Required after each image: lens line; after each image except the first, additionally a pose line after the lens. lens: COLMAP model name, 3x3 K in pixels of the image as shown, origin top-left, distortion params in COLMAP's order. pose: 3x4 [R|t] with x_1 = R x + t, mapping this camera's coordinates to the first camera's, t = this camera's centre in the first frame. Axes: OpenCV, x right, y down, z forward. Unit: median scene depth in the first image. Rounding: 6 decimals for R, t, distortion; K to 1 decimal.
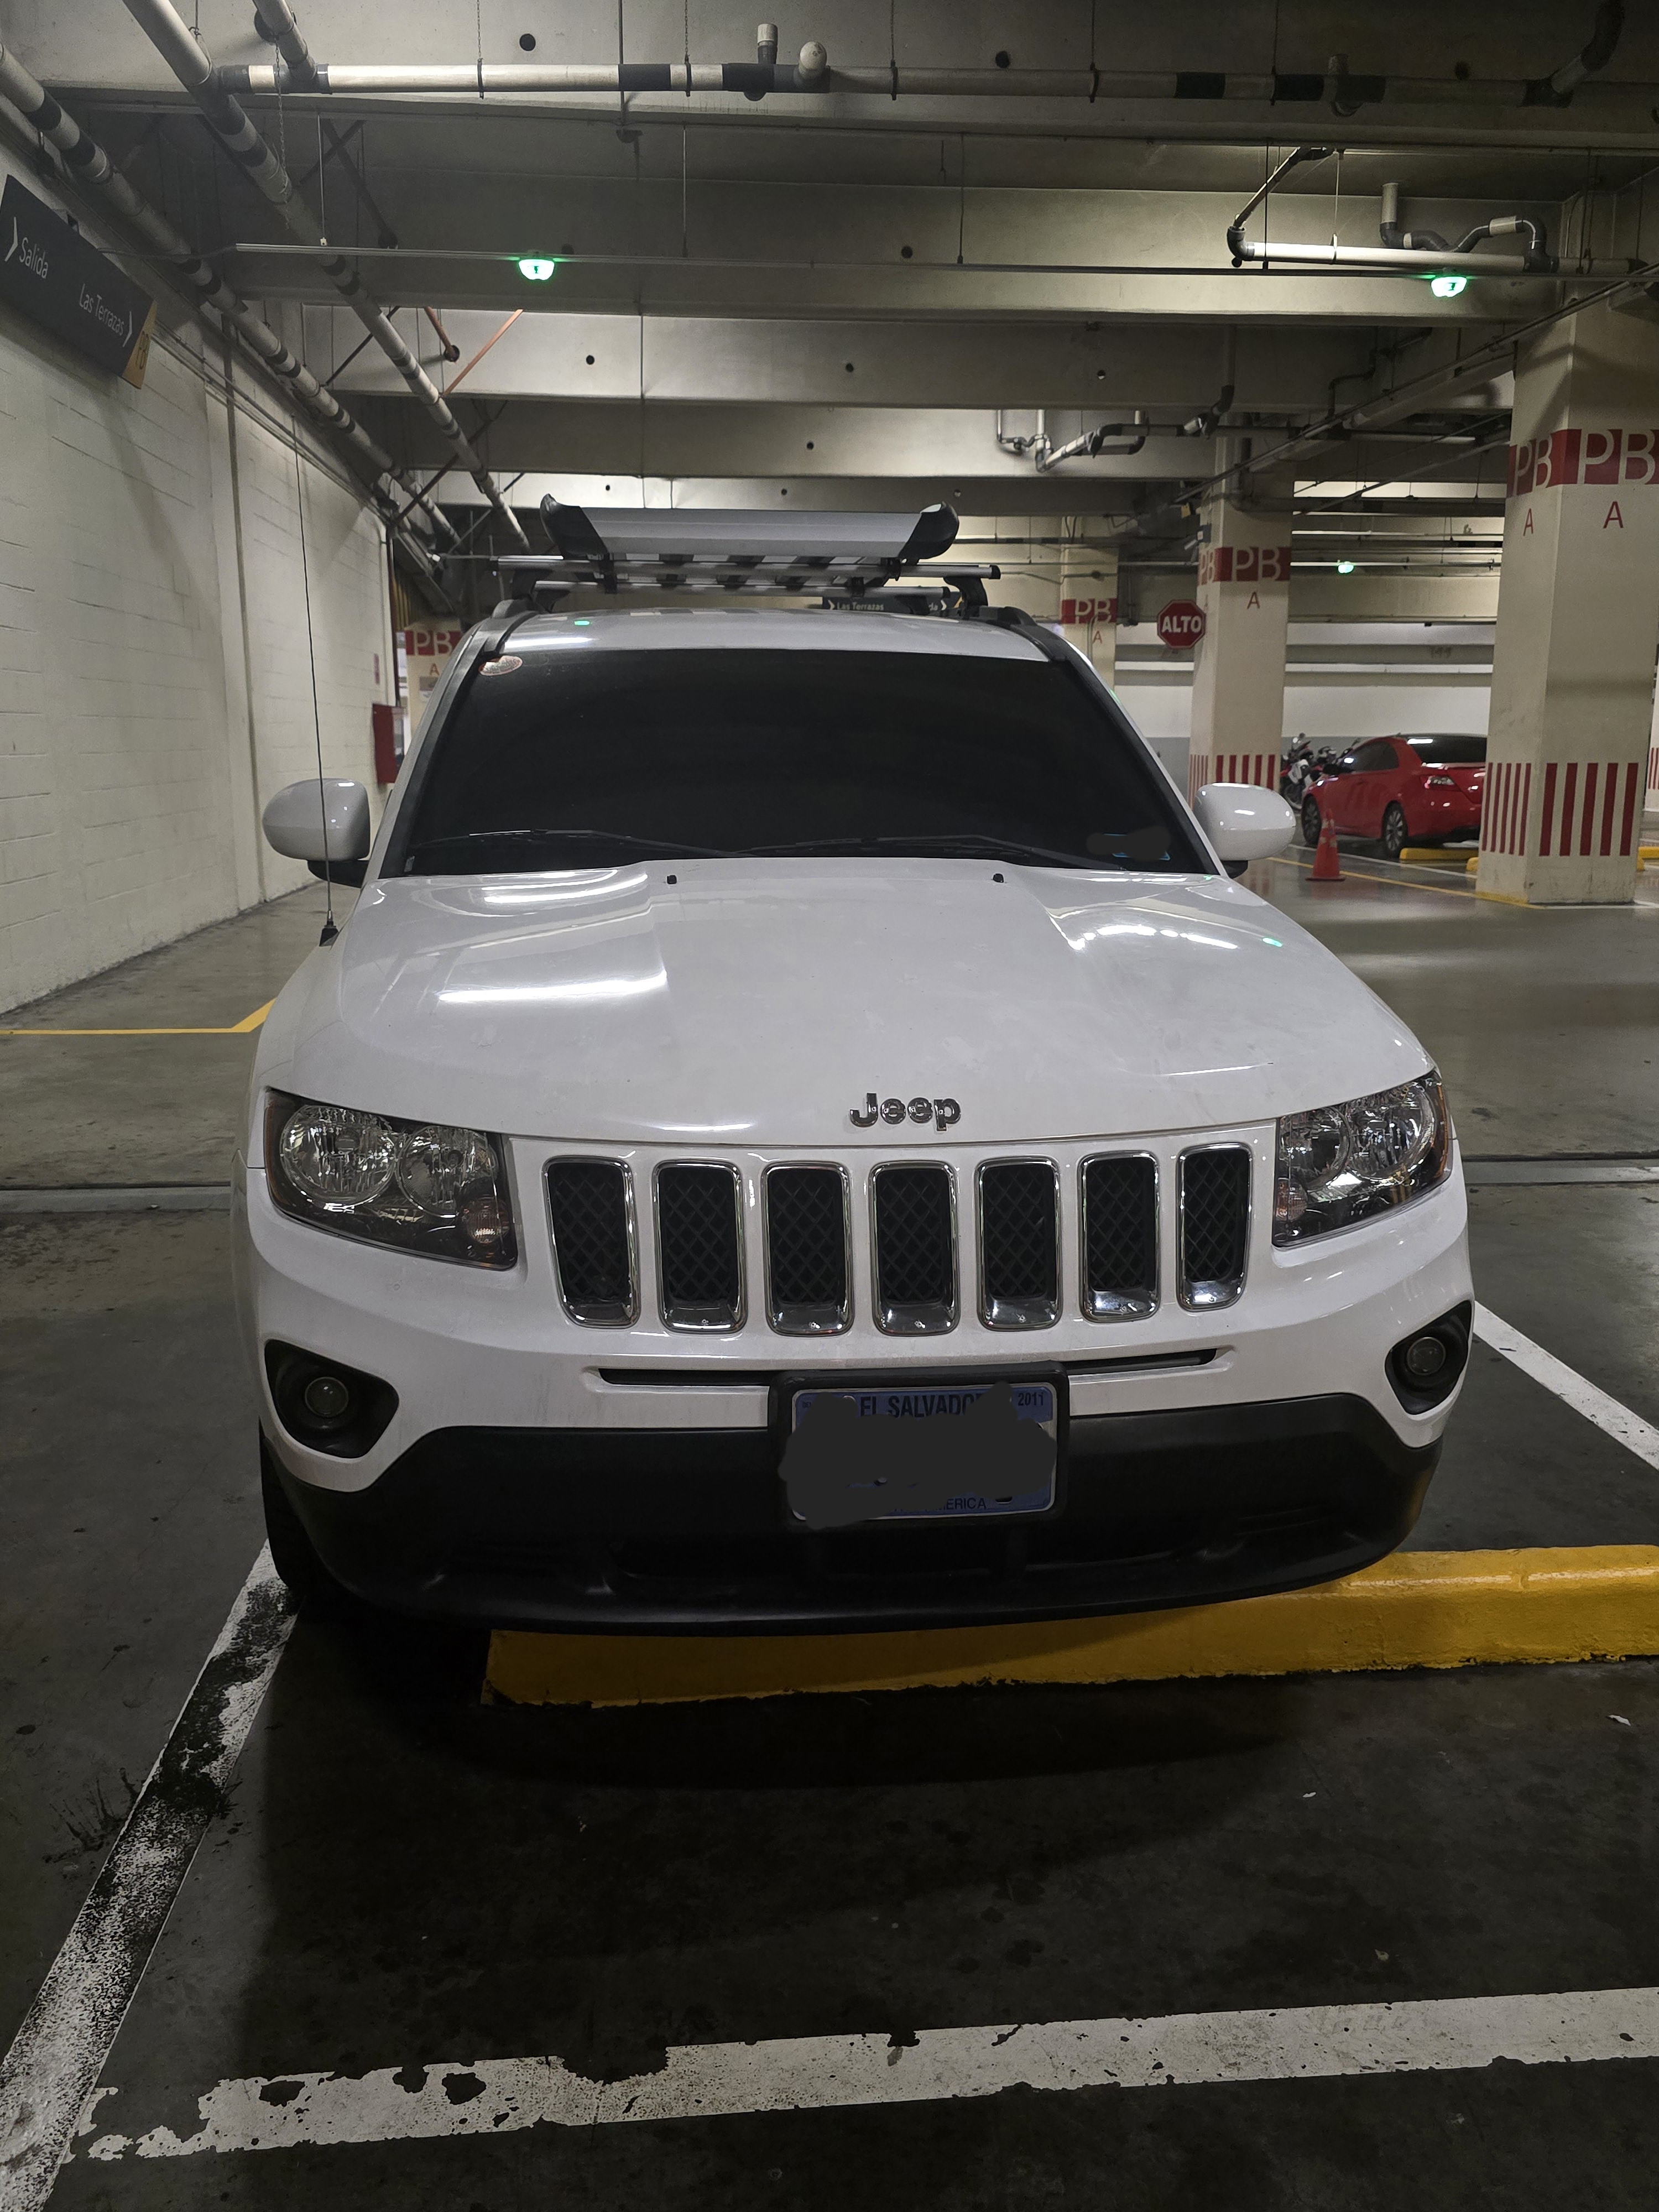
lens RADIAL K [[1771.7, 0, 829.5], [0, 1771.7, 1106.0], [0, 0, 1]] dist [0.004451, -0.009793]
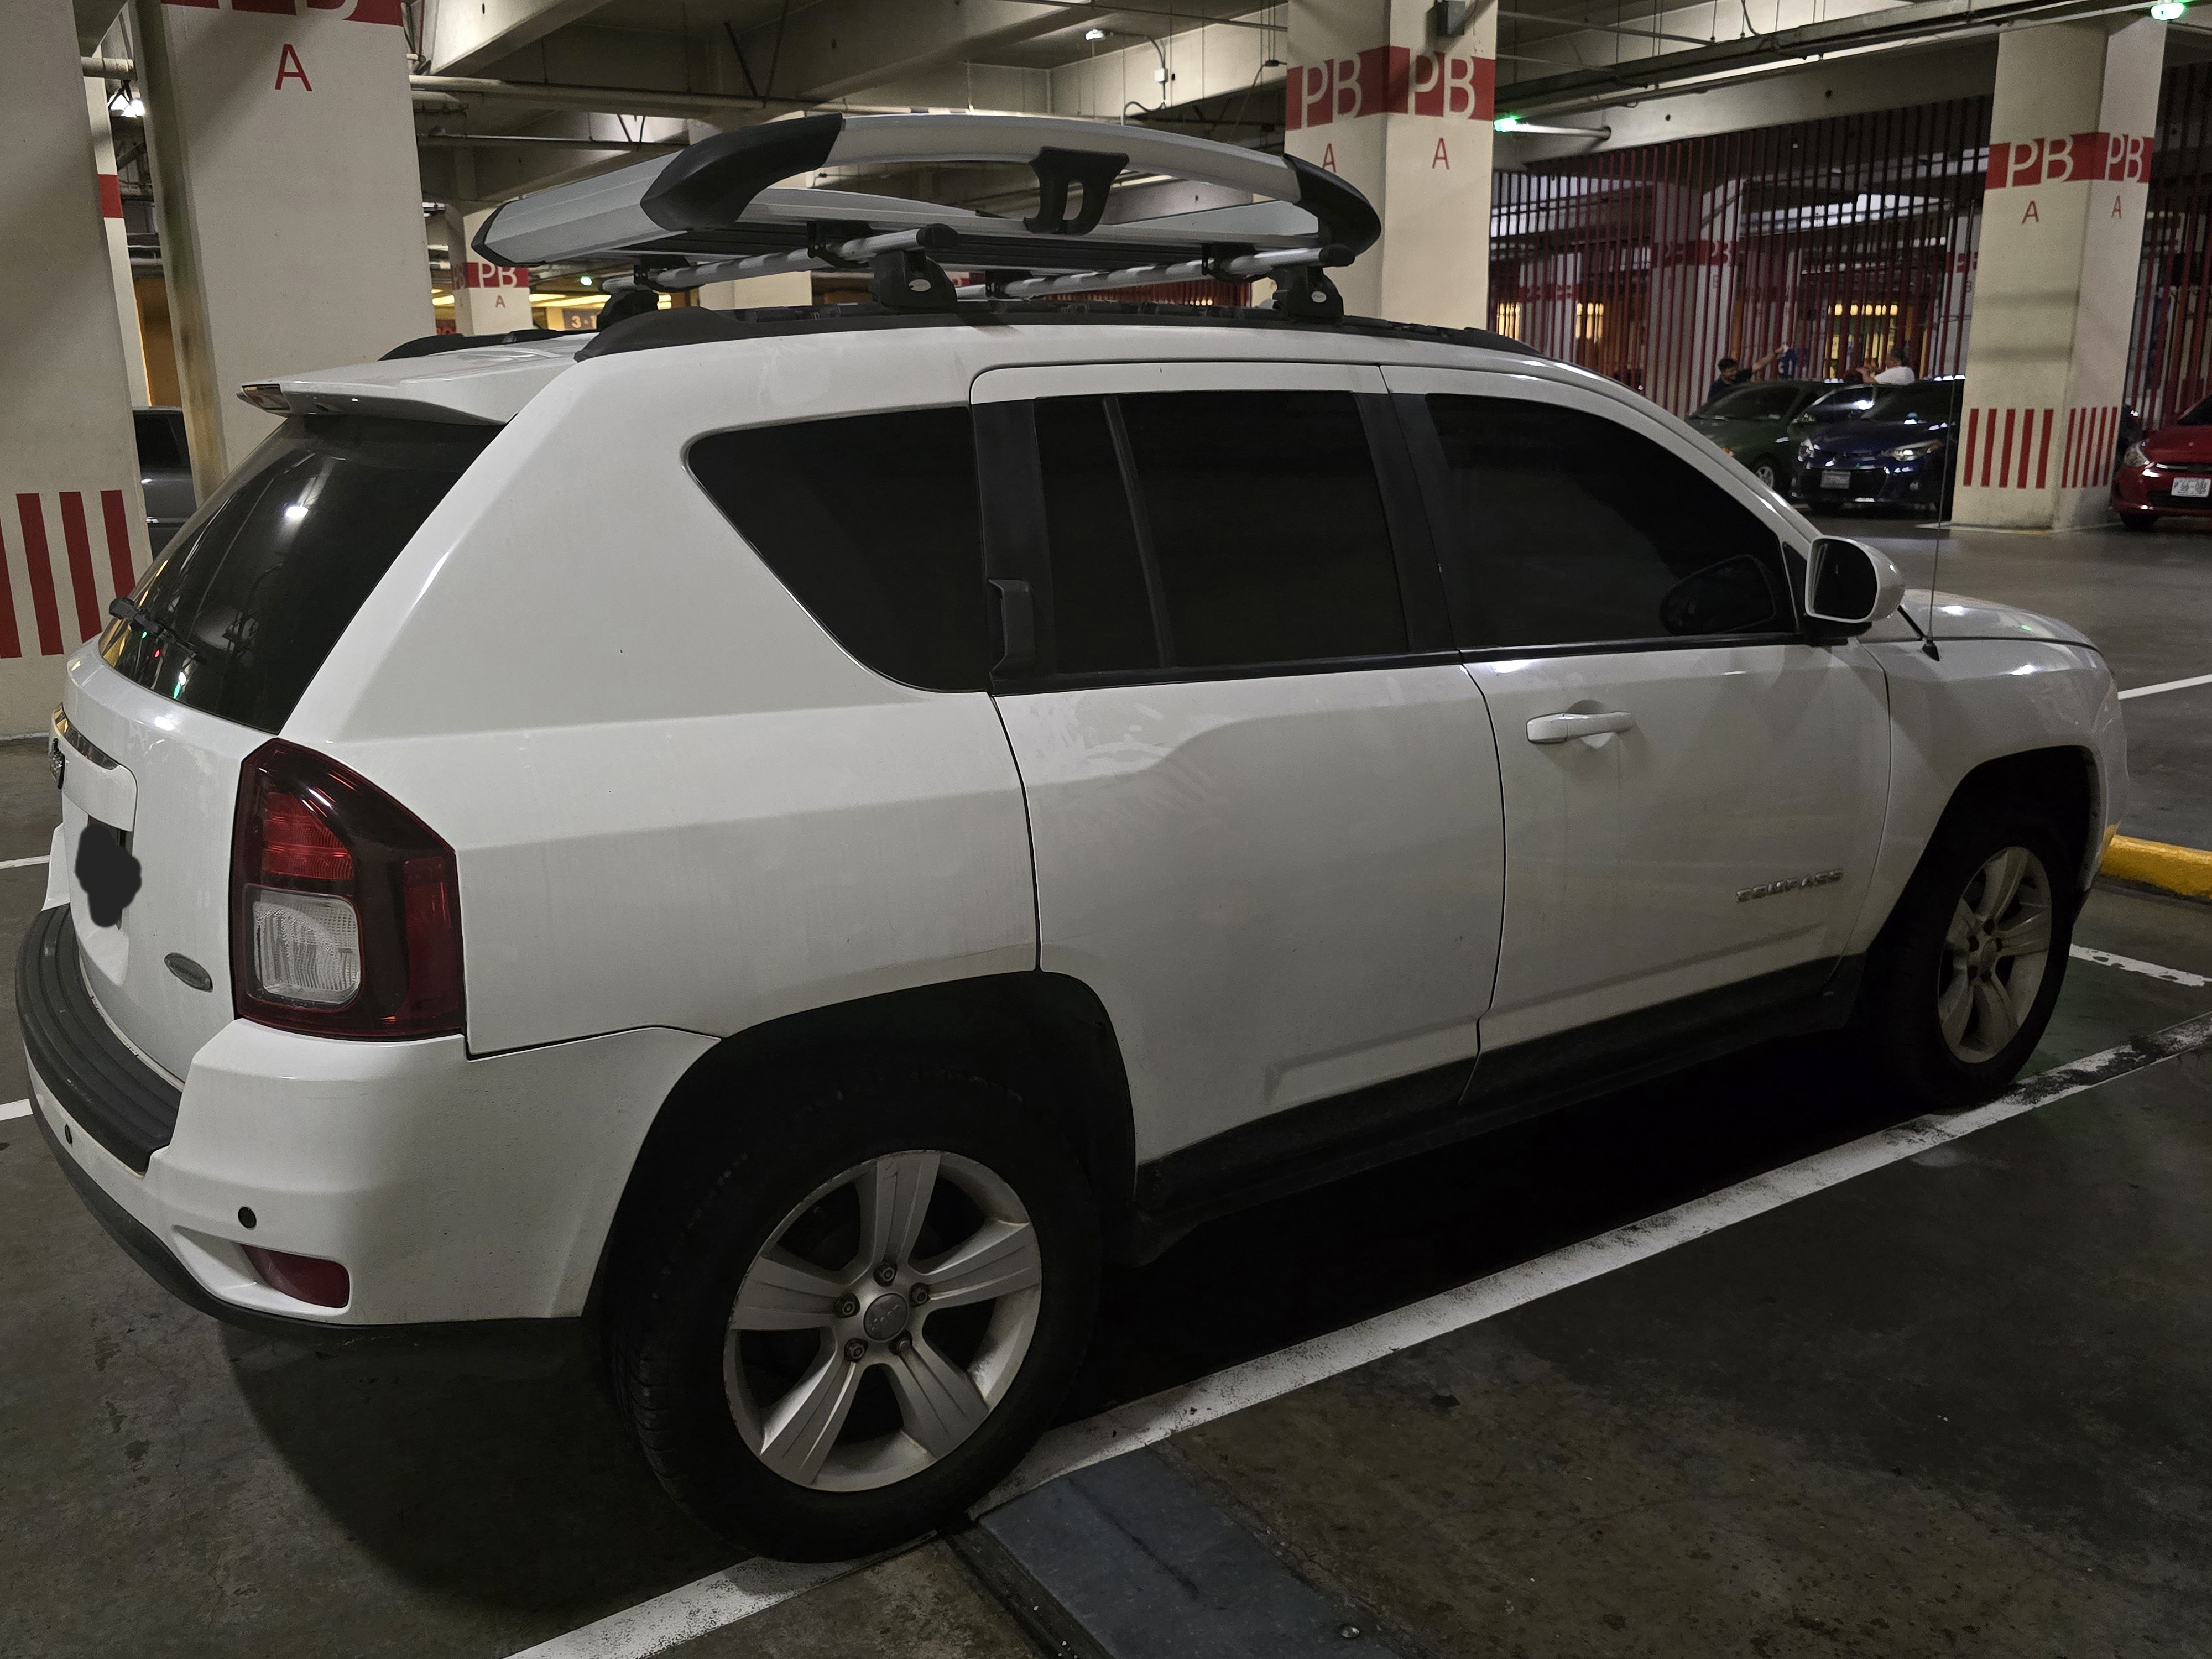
lens RADIAL K [[1777.3, 0, 1106.0], [0, 1777.3, 829.5], [0, 0, 1]] dist [-0.004262, -0.056269]
pose [[-0.461515, -0.193631, 0.865743, -0.168442], [0.203202, 0.926870, 0.315627, -0.070301], [-0.863546, 0.321588, -0.388418, 0.311719]]
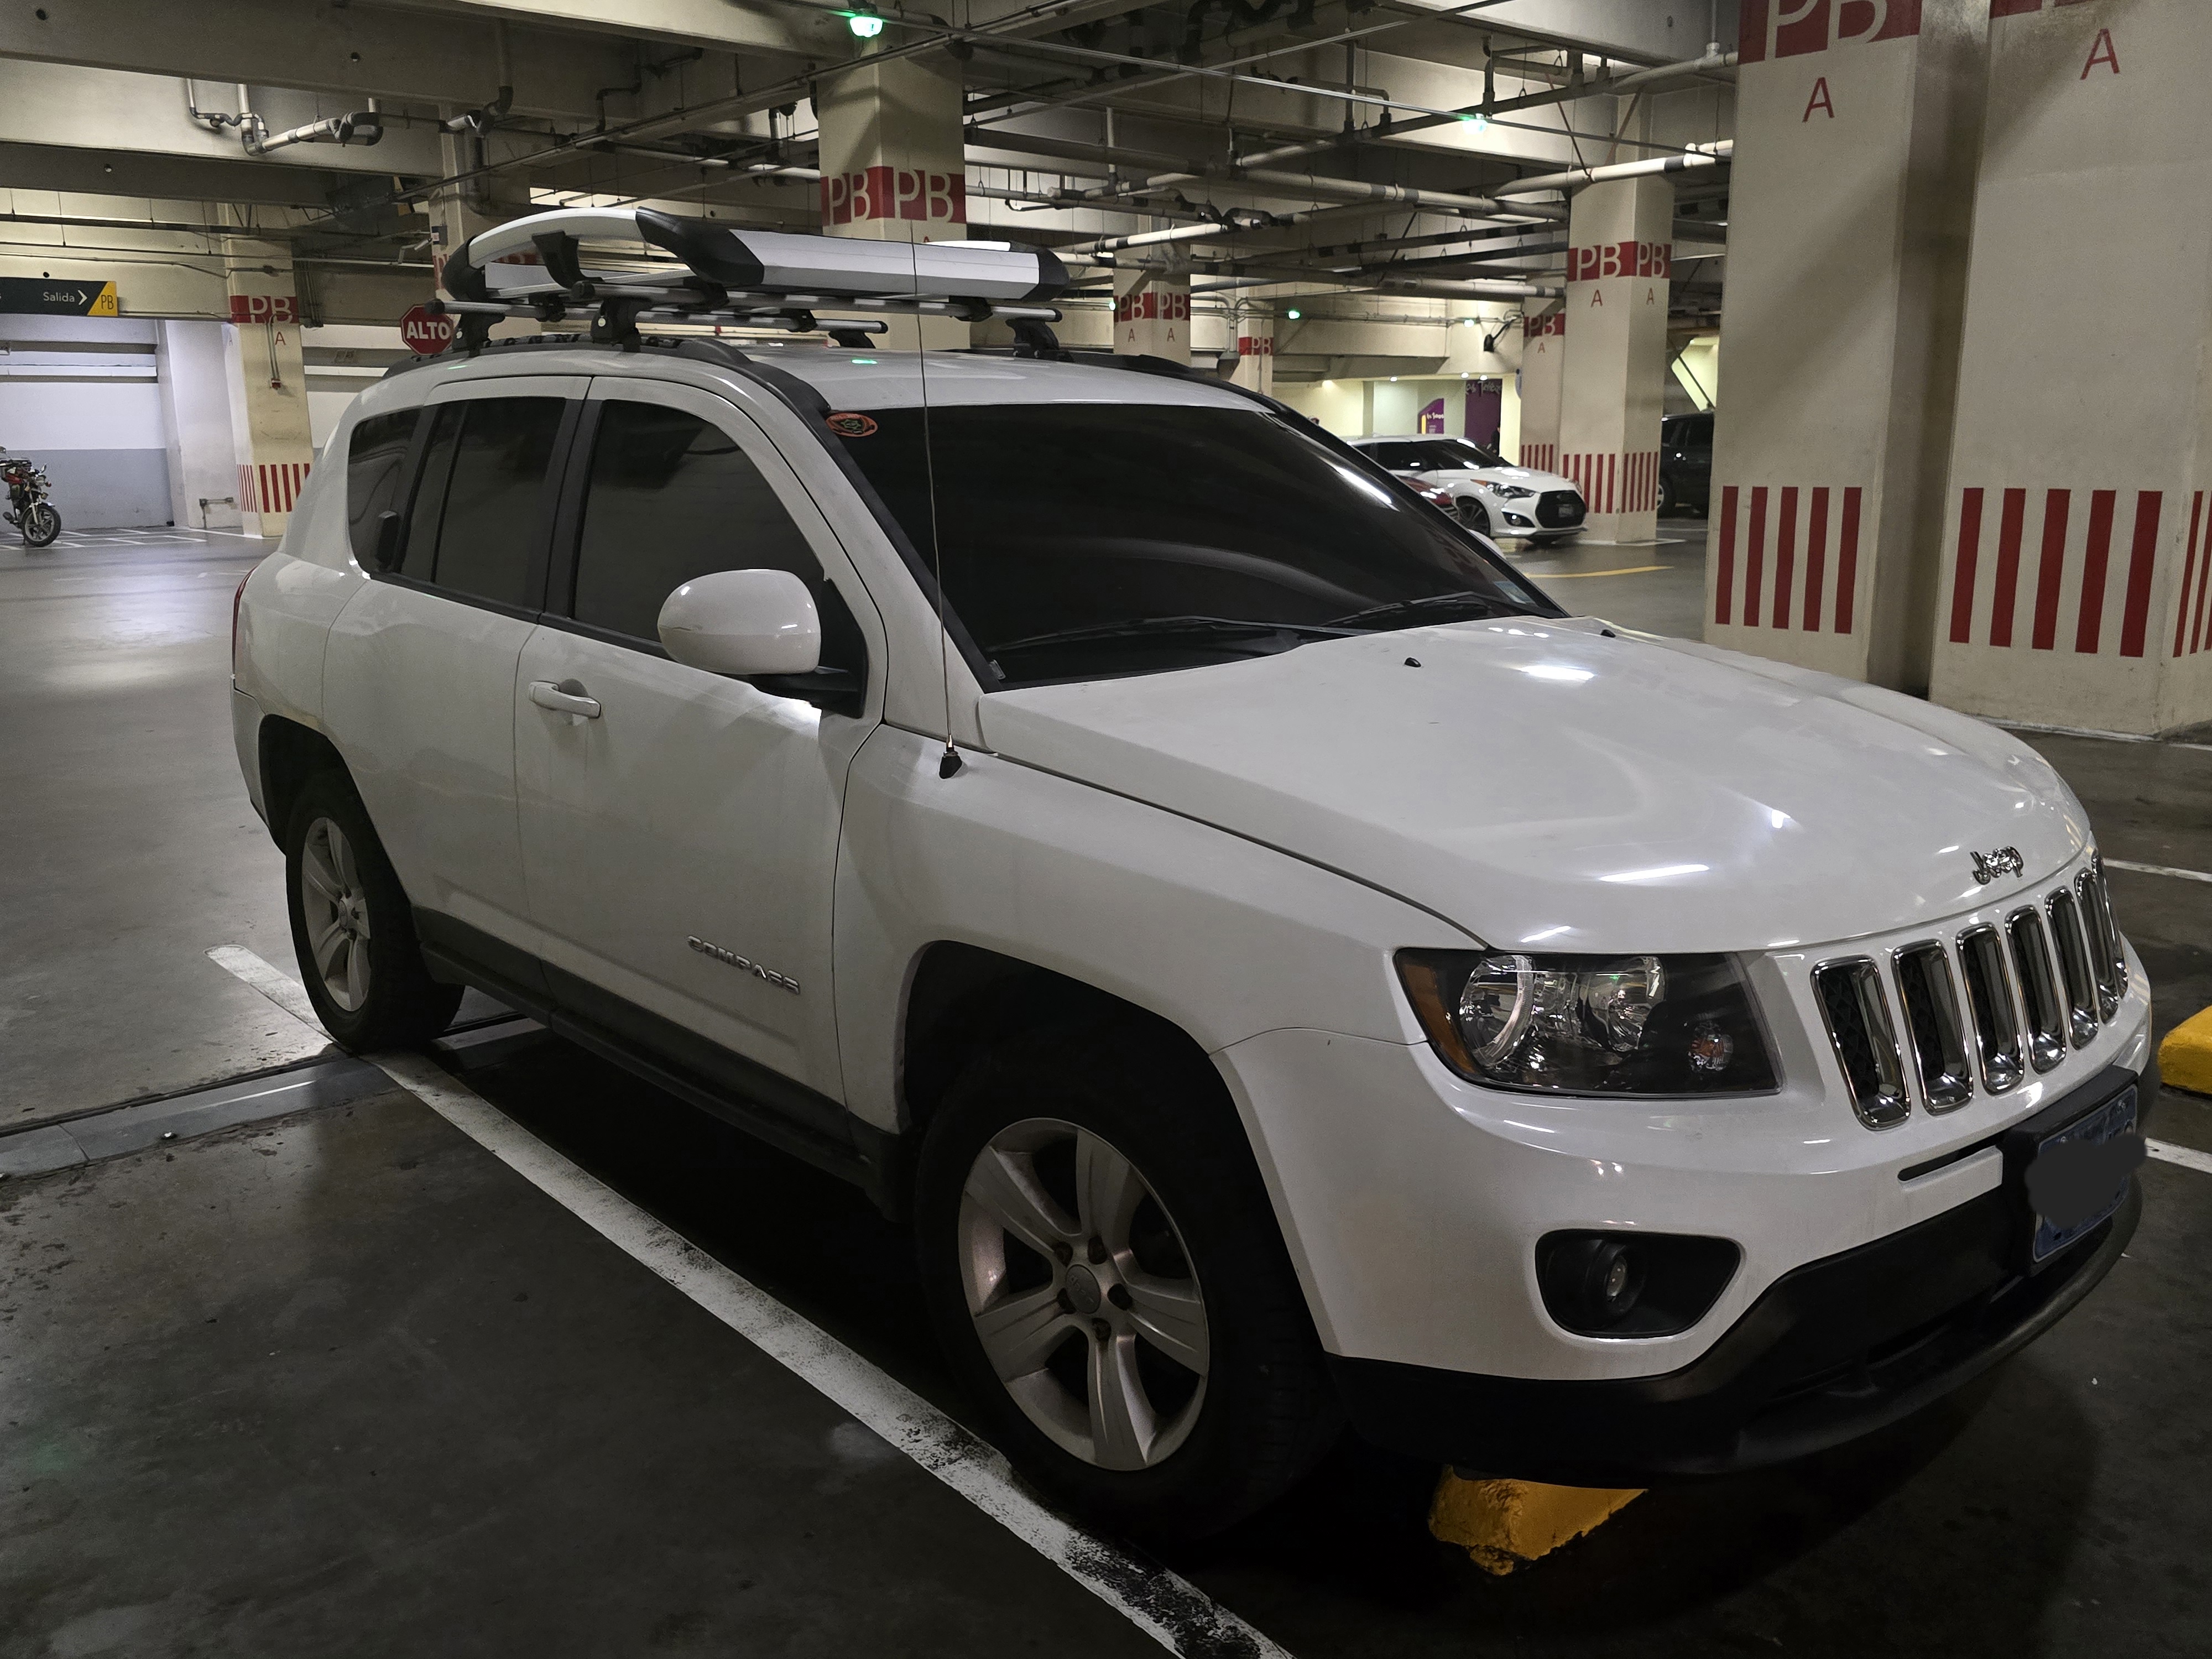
lens RADIAL K [[1771.7, 0, 1056.8], [0, 1771.7, 822.2], [0, 0, 1]] dist [0.004451, -0.009793]
pose [[0.812942, -0.125466, 0.568668, -0.116800], [0.121447, 0.991570, 0.045156, -0.016286], [-0.569540, 0.032353, 0.821327, 0.049336]]
